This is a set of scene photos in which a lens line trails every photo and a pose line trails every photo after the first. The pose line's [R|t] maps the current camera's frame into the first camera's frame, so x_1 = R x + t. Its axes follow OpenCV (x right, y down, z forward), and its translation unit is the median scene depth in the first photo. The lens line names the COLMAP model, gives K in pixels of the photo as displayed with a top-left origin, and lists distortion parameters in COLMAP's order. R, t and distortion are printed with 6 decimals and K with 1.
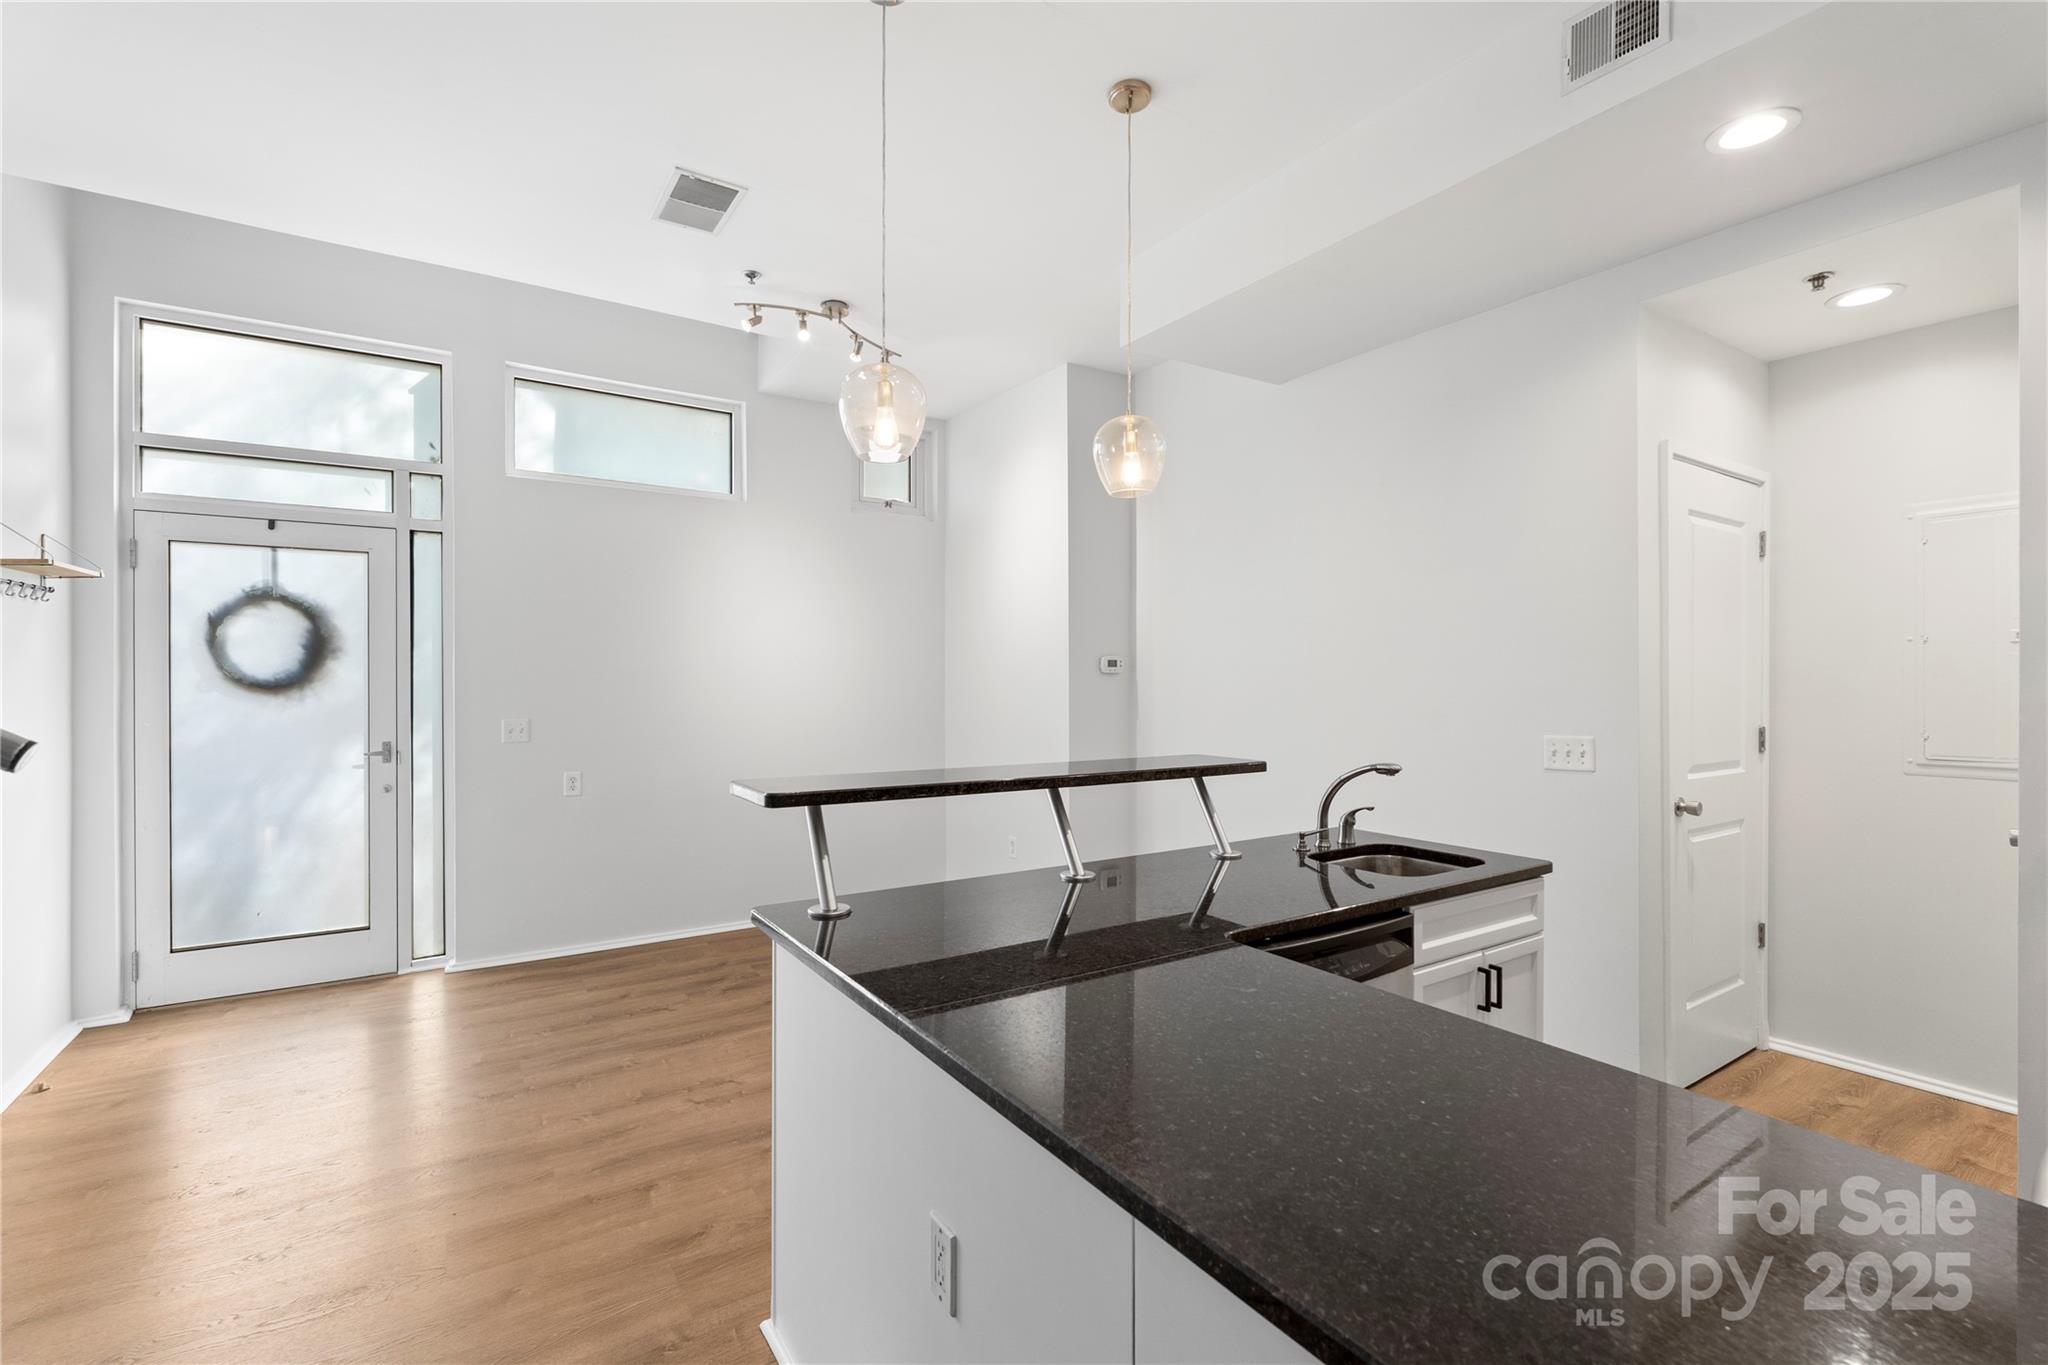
lens RADIAL K [[904.0, 0, 1027.0], [0, 904.0, 682.1], [0, 0, 1]] dist [-0.001492, 0.000166]
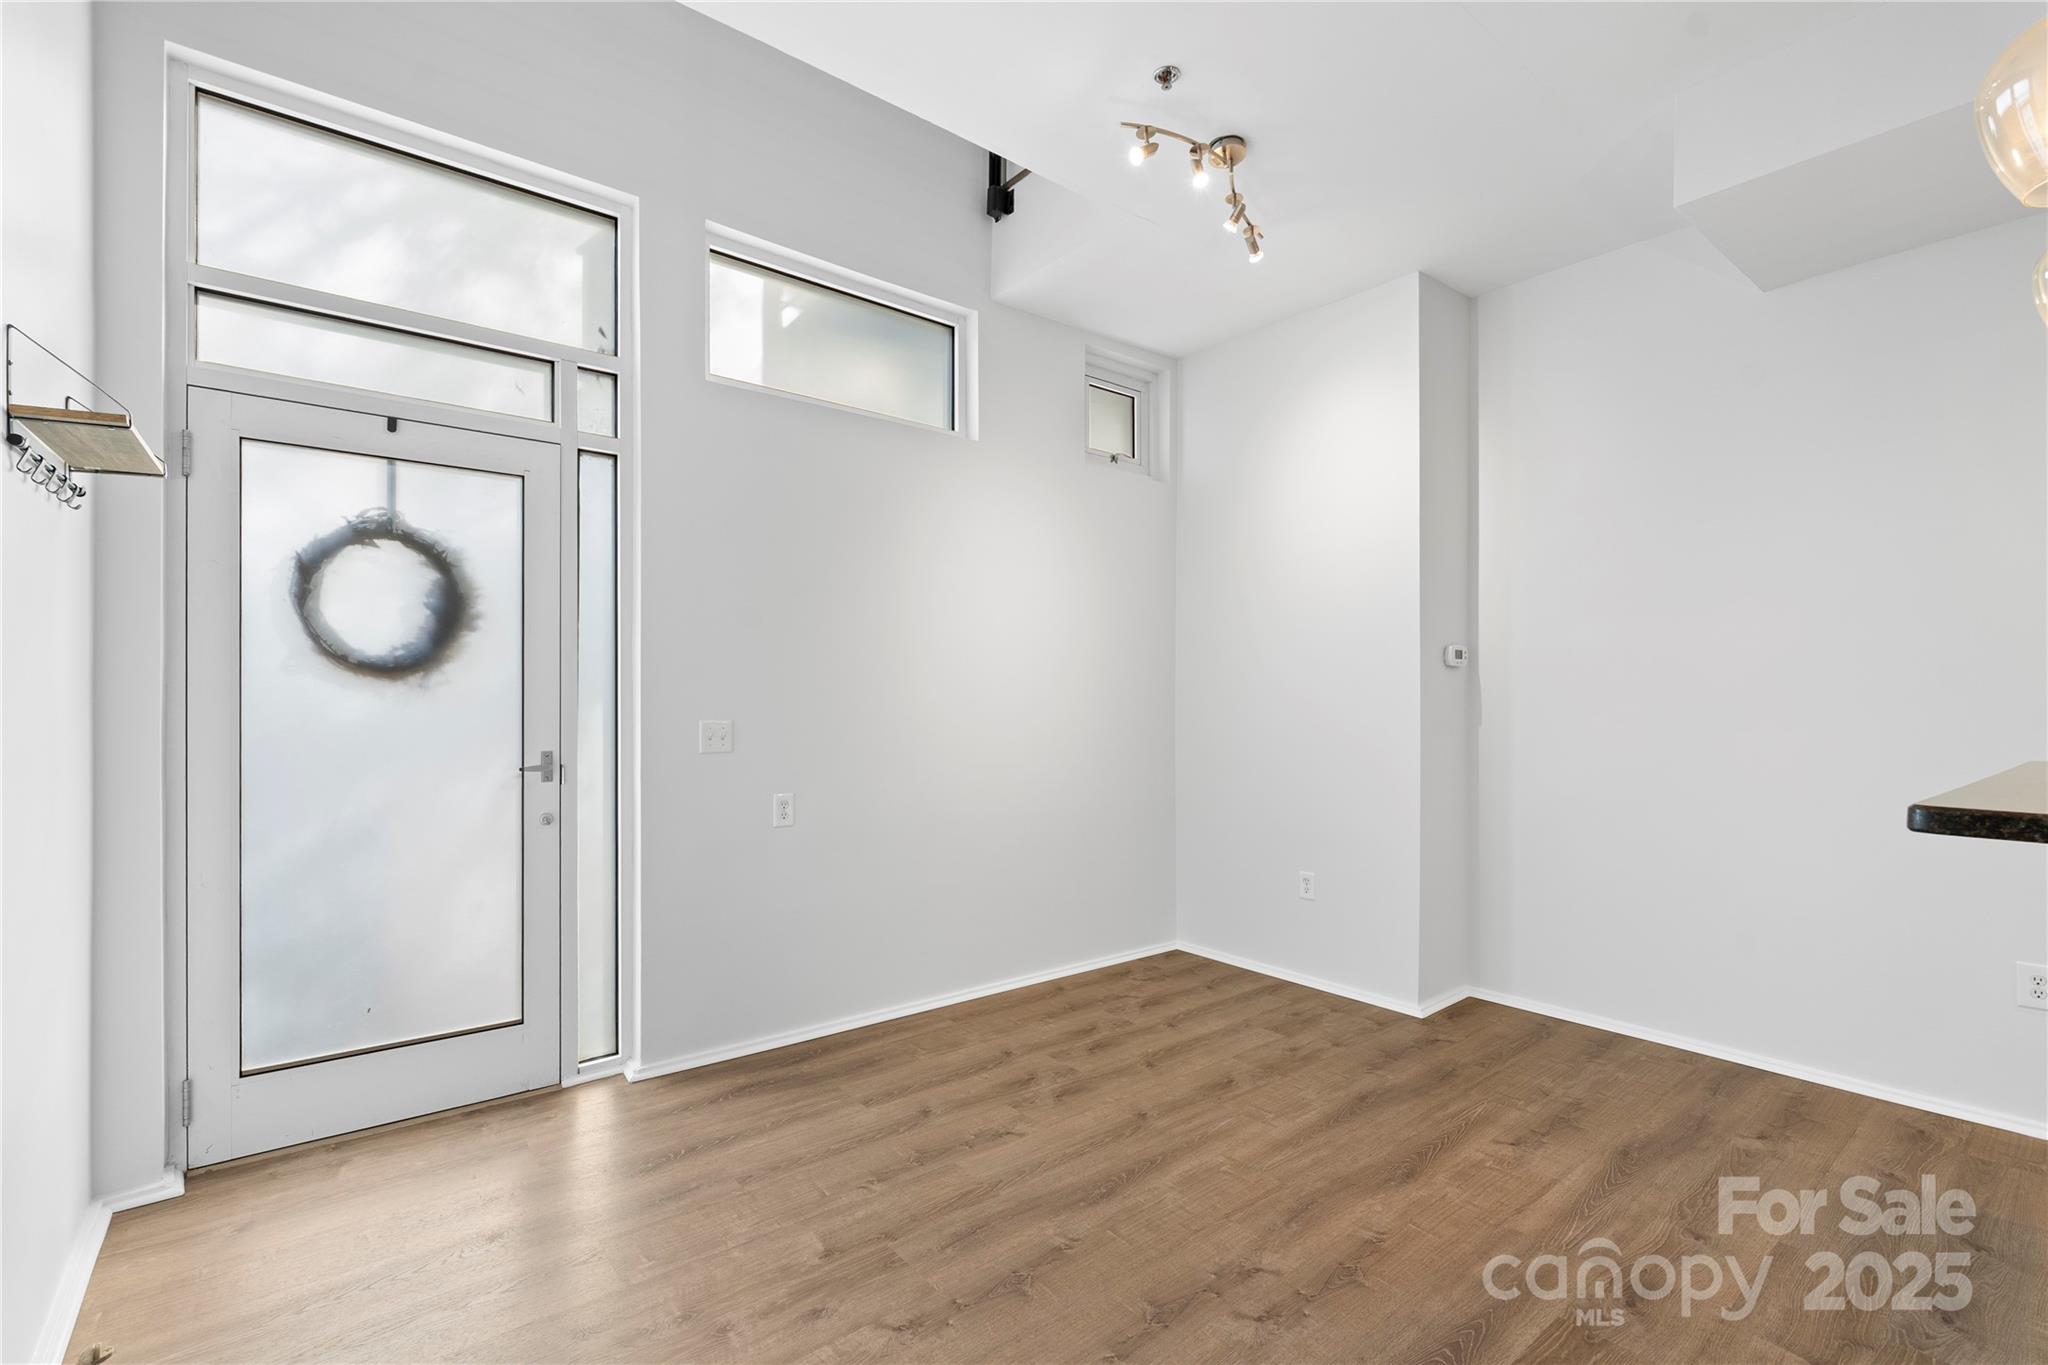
lens RADIAL K [[911.8, 0, 1029.8], [0, 911.8, 702.9], [0, 0, 1]] dist [-0.000667, -0.000221]
pose [[0.995327, 0.004527, 0.096458, -0.421337], [-0.004494, 0.999990, -0.000553, 0.028569], [-0.096460, 0.000116, 0.995337, 0.278358]]
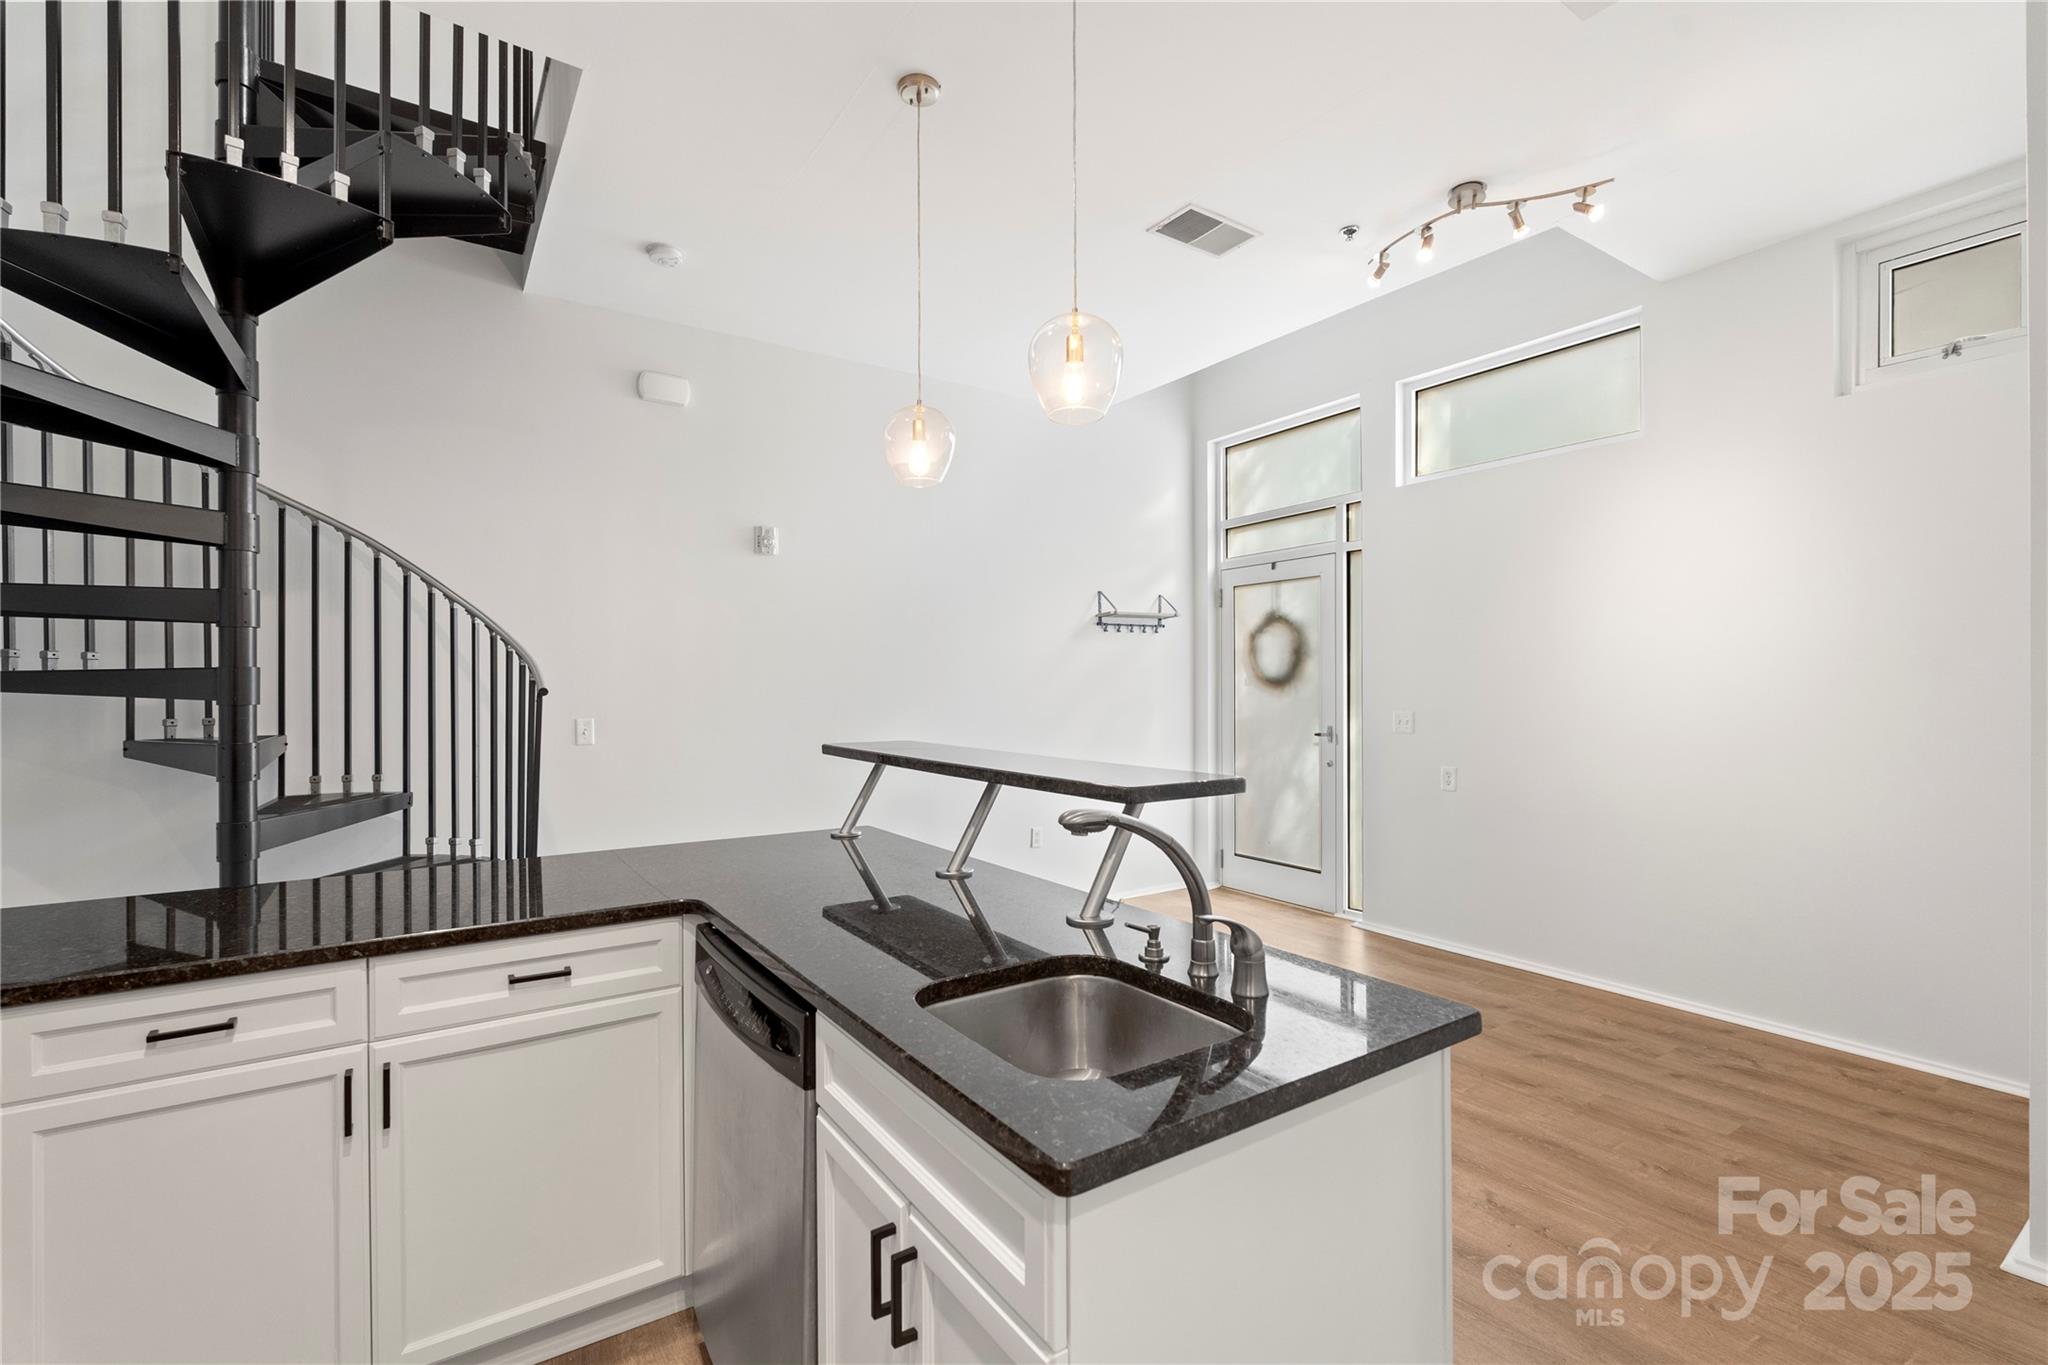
lens RADIAL K [[893.4, 0, 1024.0], [0, 893.4, 682.5], [0, 0, 1]] dist [0.000995, 0.000162]
pose [[0.007020, -0.008522, -0.999939, 0.537948], [-0.003173, 0.999958, -0.008544, 0.018499], [0.999970, 0.003233, 0.006993, 0.587030]]
